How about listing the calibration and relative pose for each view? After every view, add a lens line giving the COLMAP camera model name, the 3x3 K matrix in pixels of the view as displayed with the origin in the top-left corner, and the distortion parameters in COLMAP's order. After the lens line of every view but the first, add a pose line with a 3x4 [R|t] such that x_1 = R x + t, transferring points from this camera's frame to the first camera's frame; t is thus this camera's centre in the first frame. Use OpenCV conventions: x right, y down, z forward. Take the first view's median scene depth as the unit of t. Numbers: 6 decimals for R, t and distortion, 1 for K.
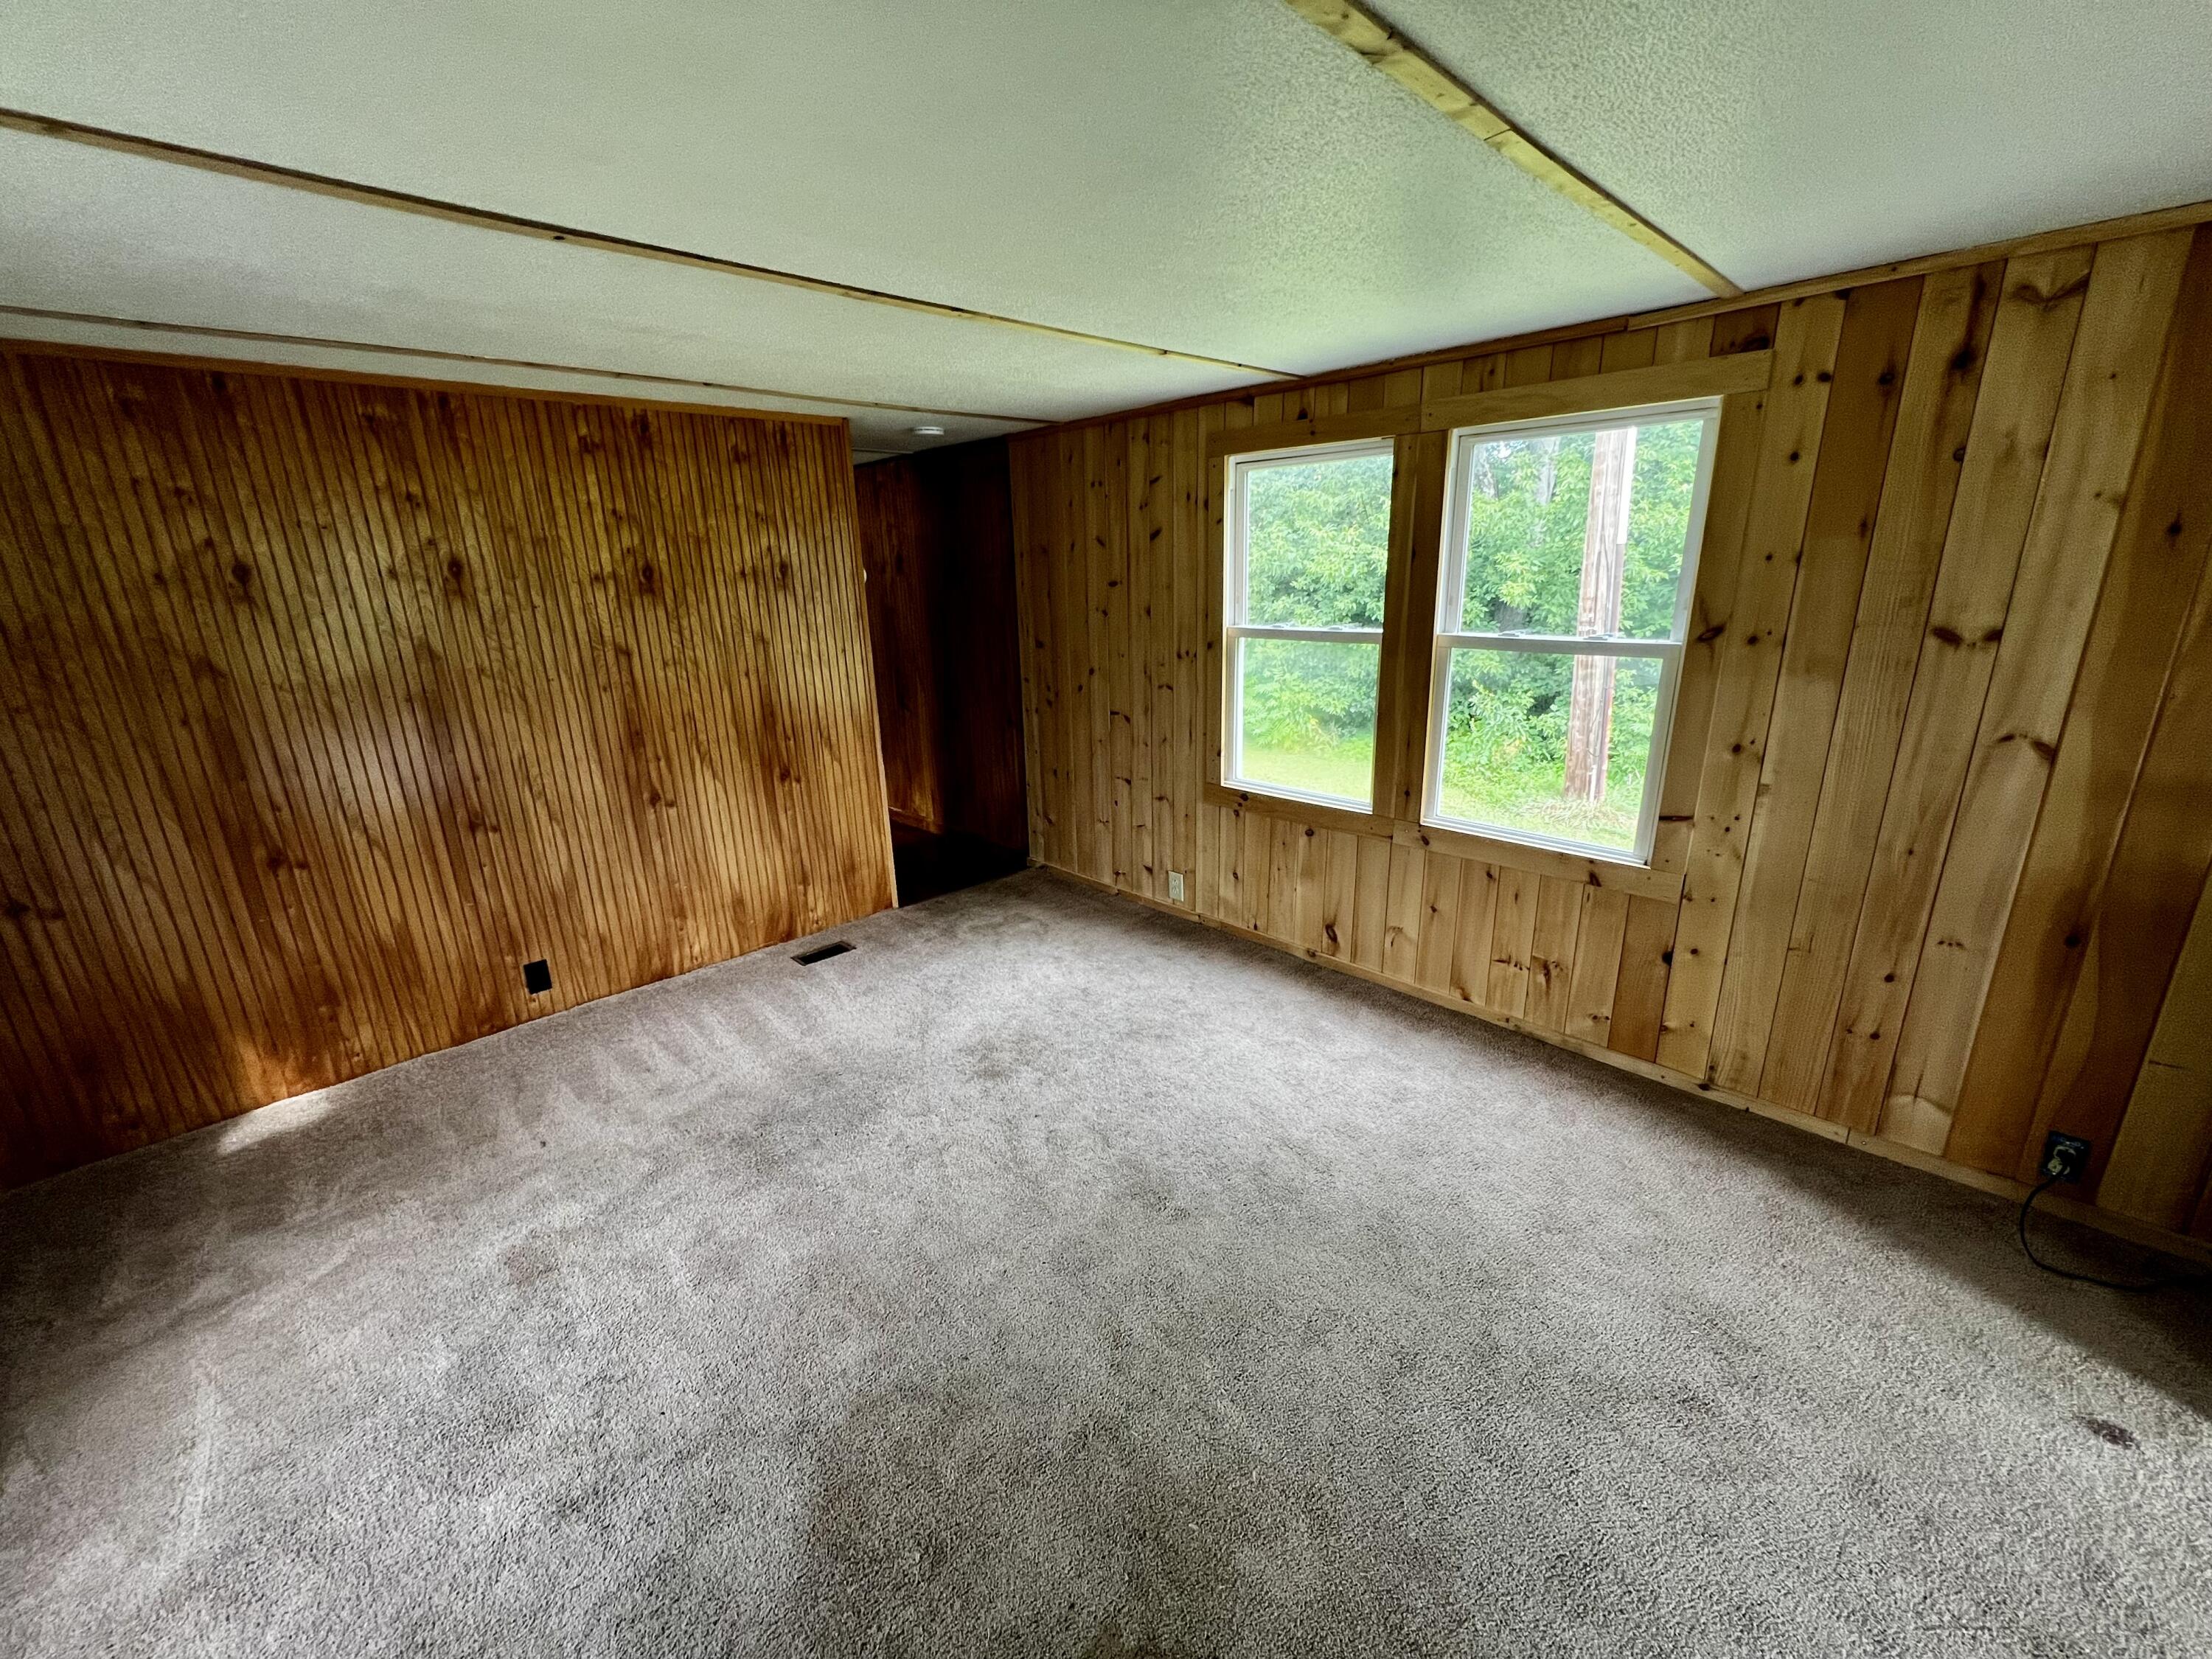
lens RADIAL K [[886.6, 0, 1102.4], [0, 886.6, 825.7], [0, 0, 1]] dist [-0.000932, -0.000518]
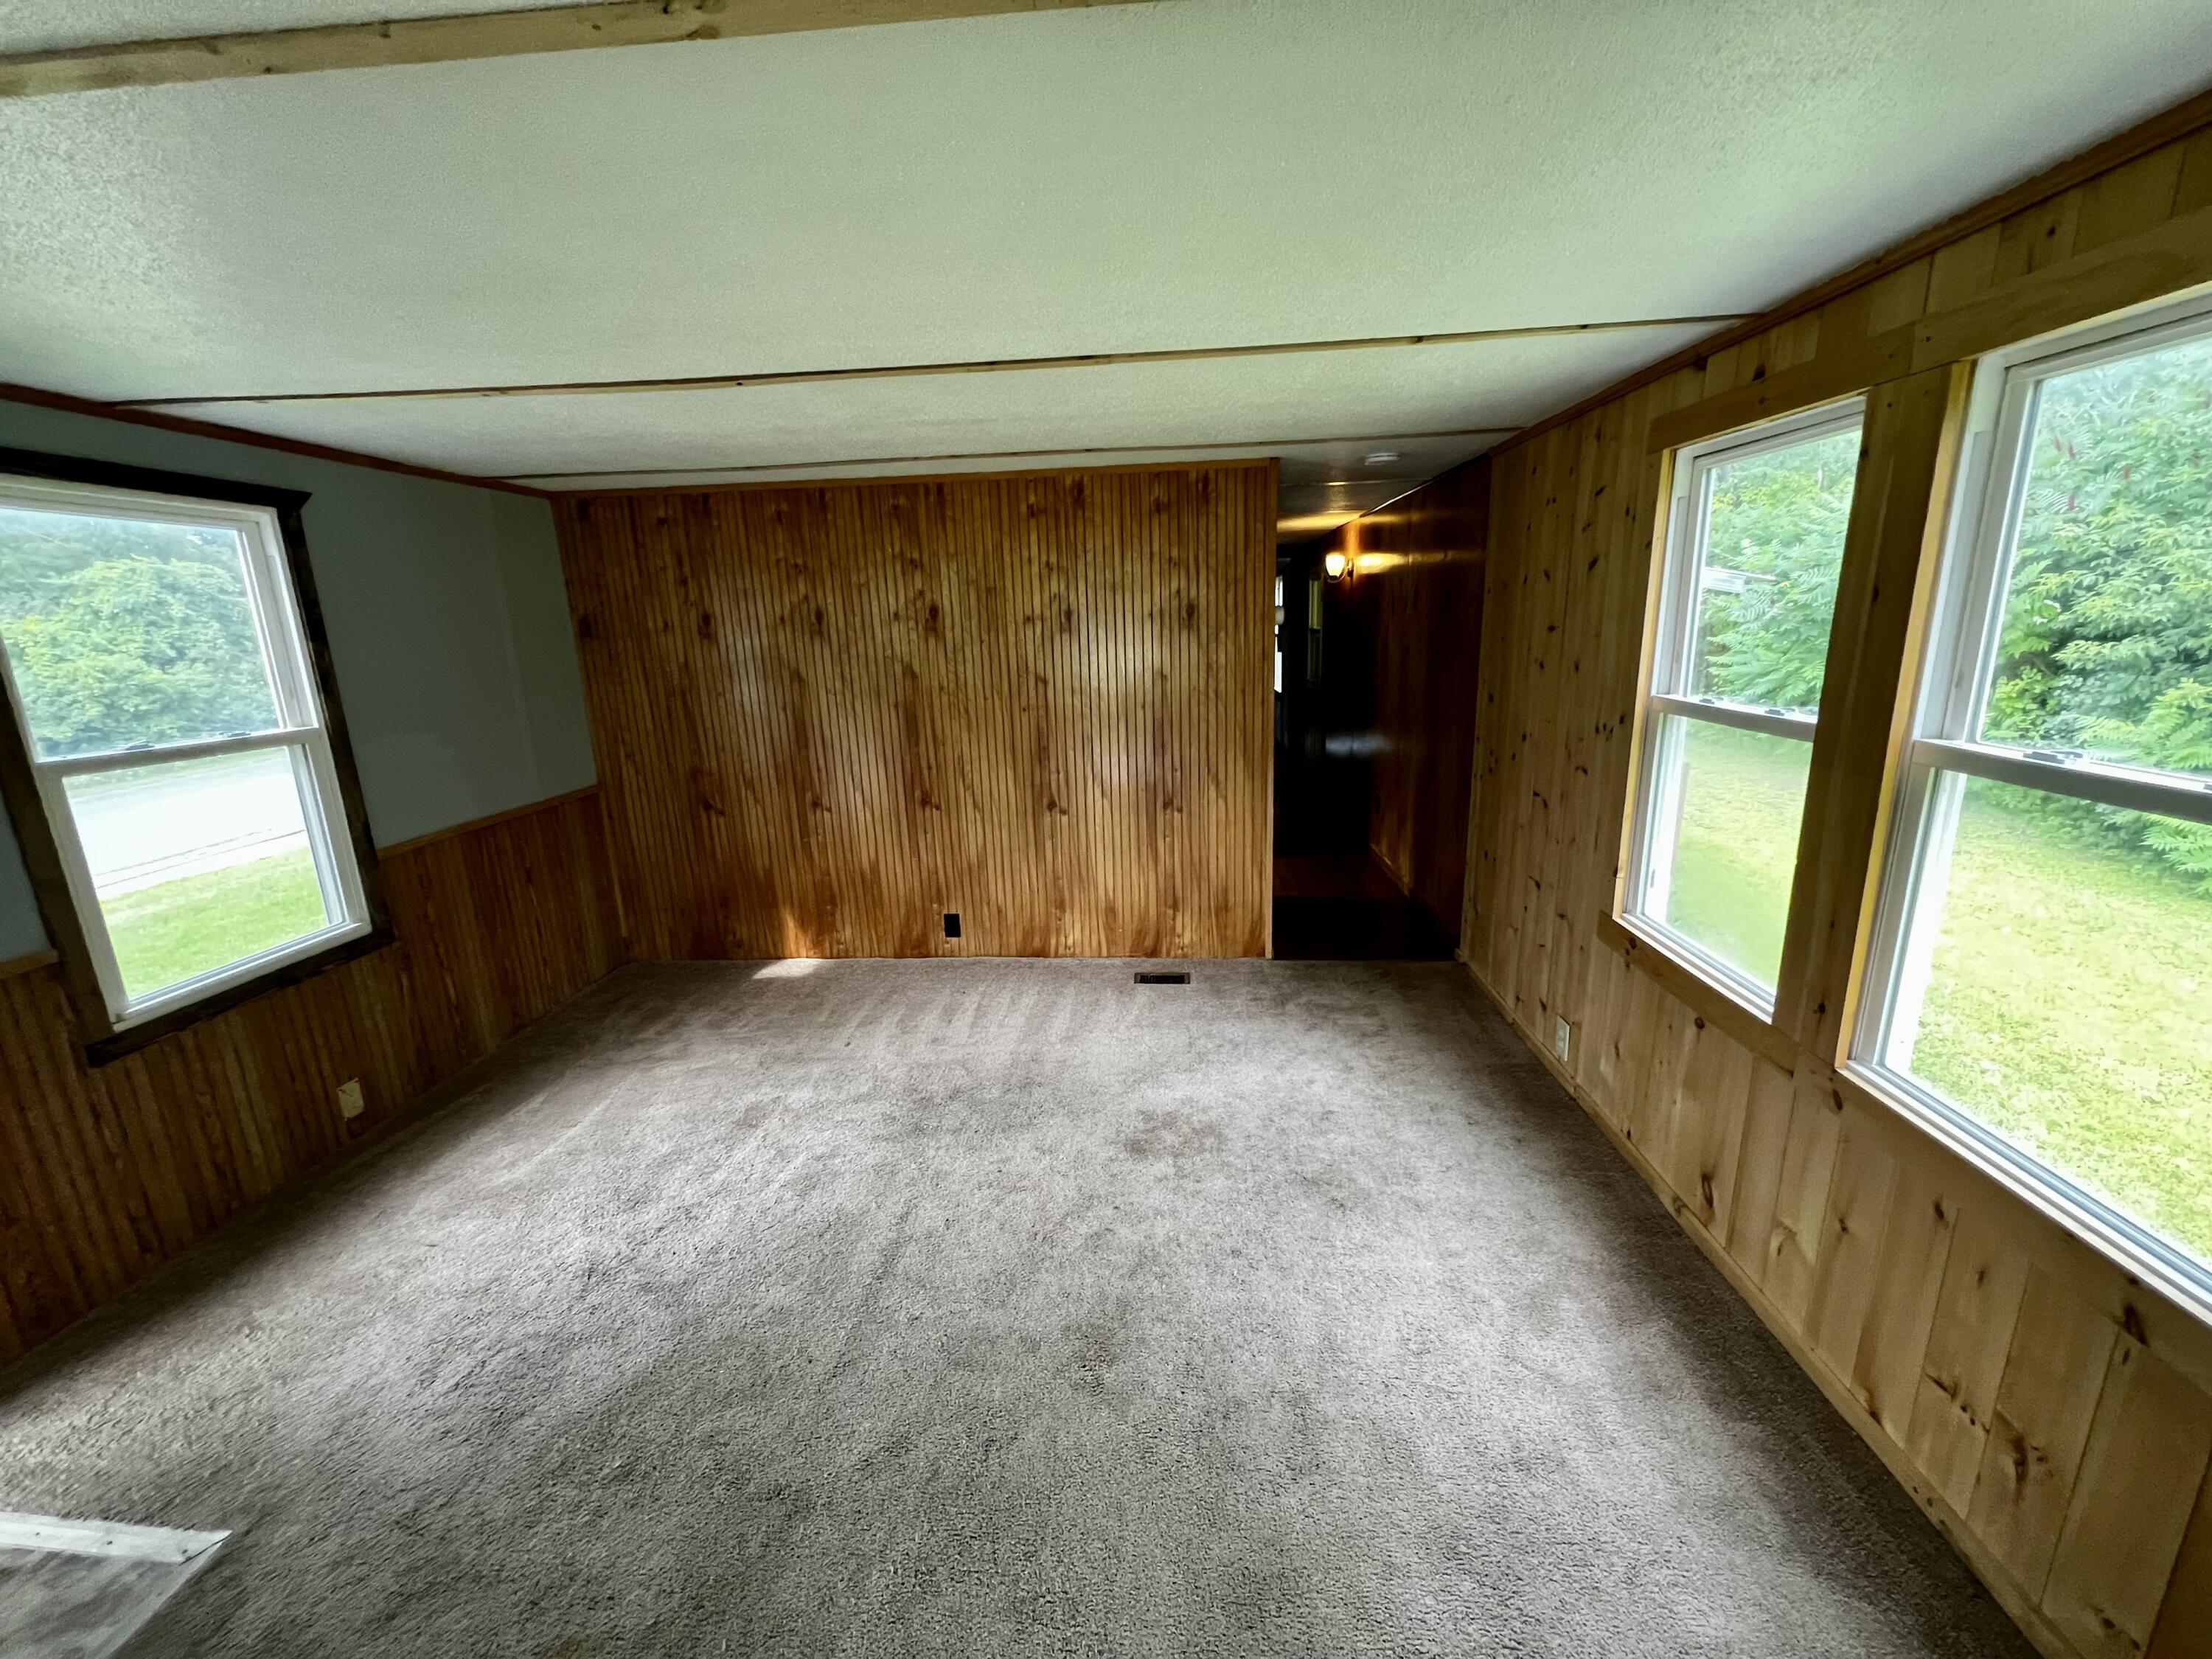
lens RADIAL K [[886.6, 0, 1096.8], [0, 886.6, 827.9], [0, 0, 1]] dist [-0.000932, -0.000518]
pose [[0.665848, 0.180474, -0.723930, 0.439544], [-0.197366, 0.978344, 0.062368, -0.096785], [0.719509, 0.101352, 0.687048, 0.270185]]
